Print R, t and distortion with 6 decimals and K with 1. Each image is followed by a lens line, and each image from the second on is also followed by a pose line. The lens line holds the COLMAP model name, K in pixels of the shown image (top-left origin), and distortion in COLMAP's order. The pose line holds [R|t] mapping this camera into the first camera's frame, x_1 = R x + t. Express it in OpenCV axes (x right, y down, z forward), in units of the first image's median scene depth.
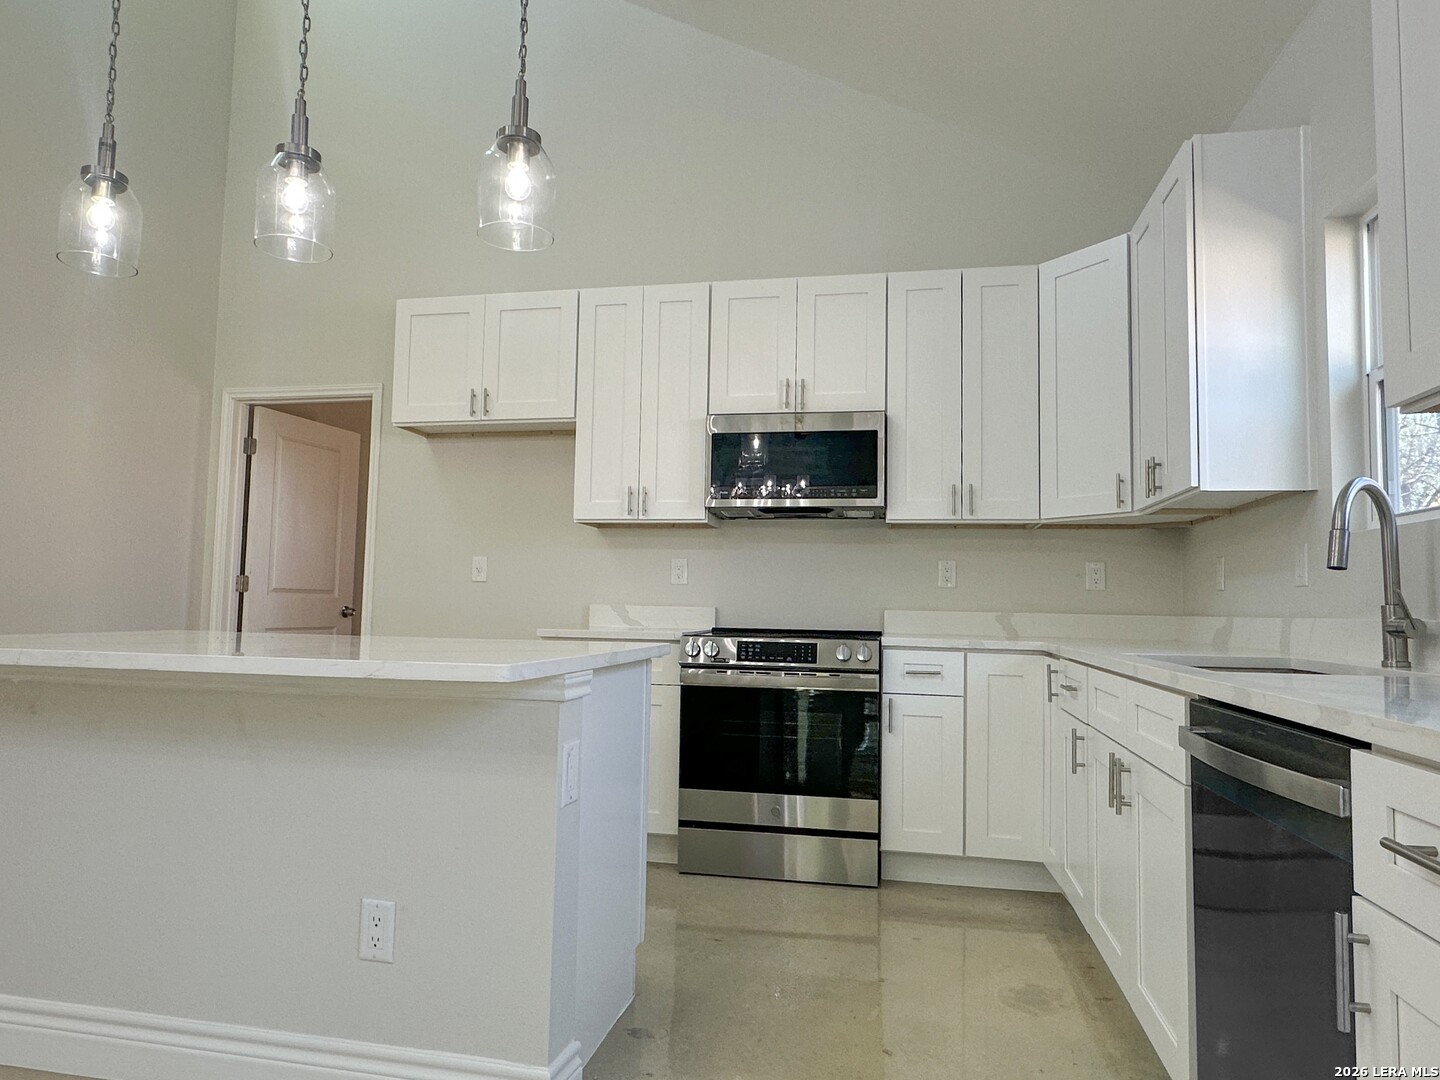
lens RADIAL K [[918.8, 0, 707.8], [0, 918.8, 539.6], [0, 0, 1]] dist [-0.003816, 0.005833]
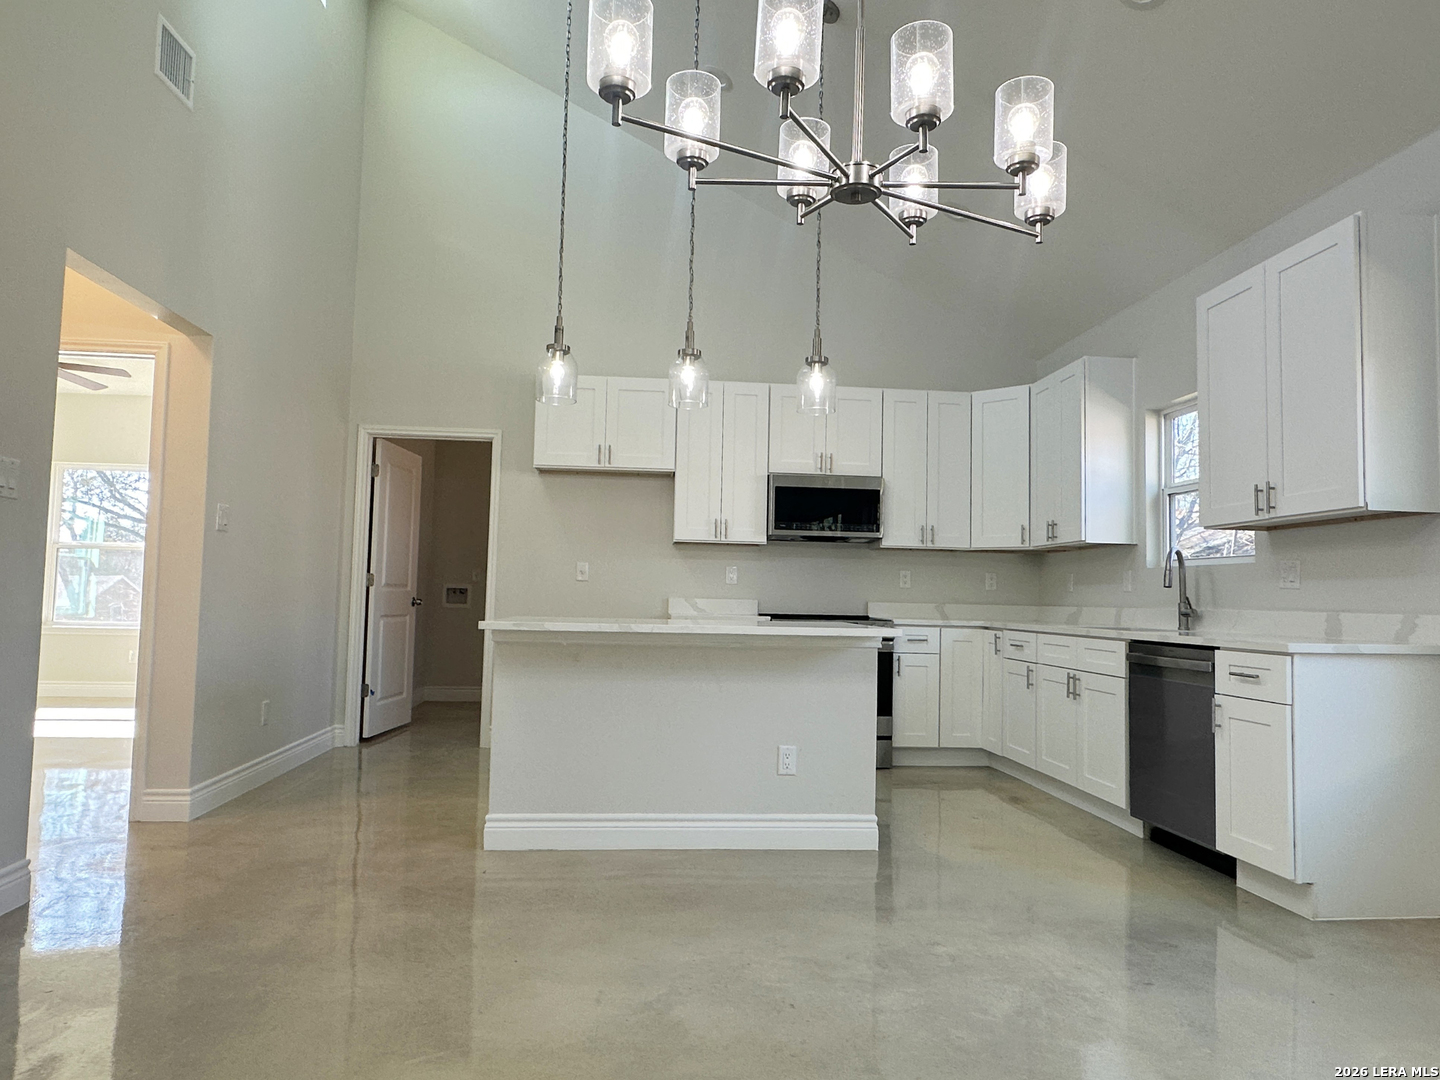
lens RADIAL K [[918.8, 0, 719.4], [0, 918.8, 541.3], [0, 0, 1]] dist [-0.003816, 0.005833]
pose [[0.957885, 0.019270, 0.286506, -0.596331], [-0.024280, 0.999608, 0.013945, -0.049999], [-0.286125, -0.020314, 0.957977, -0.499828]]
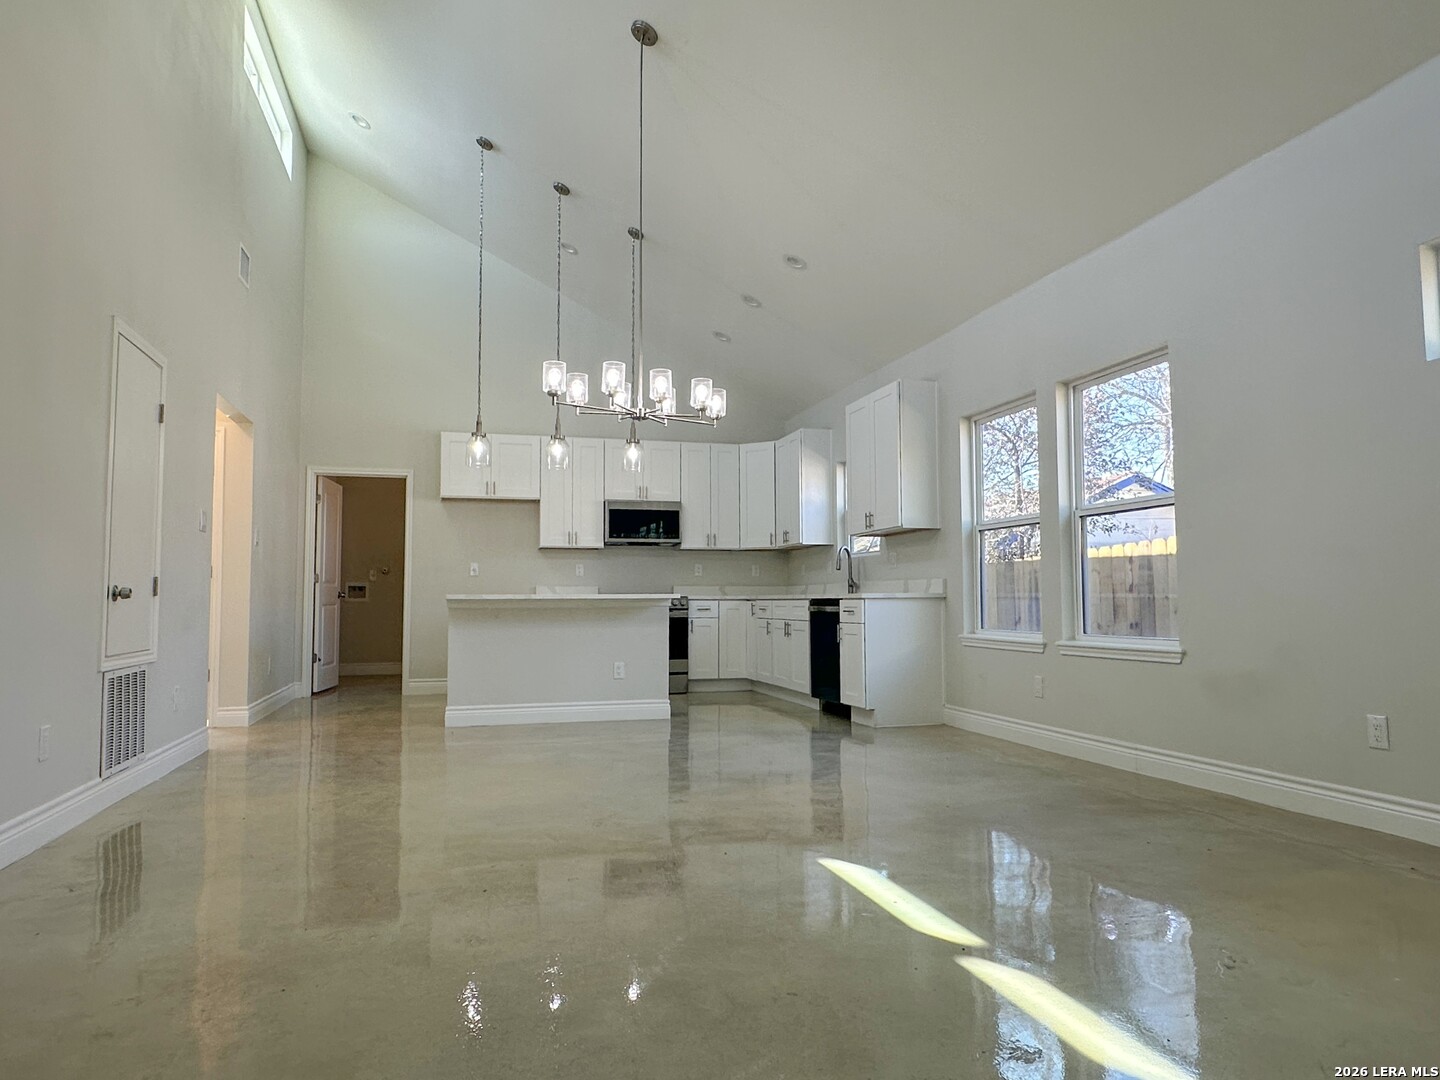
lens RADIAL K [[918.8, 0, 714.1], [0, 918.8, 543.3], [0, 0, 1]] dist [-0.003816, 0.005833]
pose [[0.893130, 0.004537, 0.449775, -0.898323], [-0.011320, 0.999859, 0.012392, -0.071507], [-0.449656, -0.016159, 0.893056, -1.308178]]
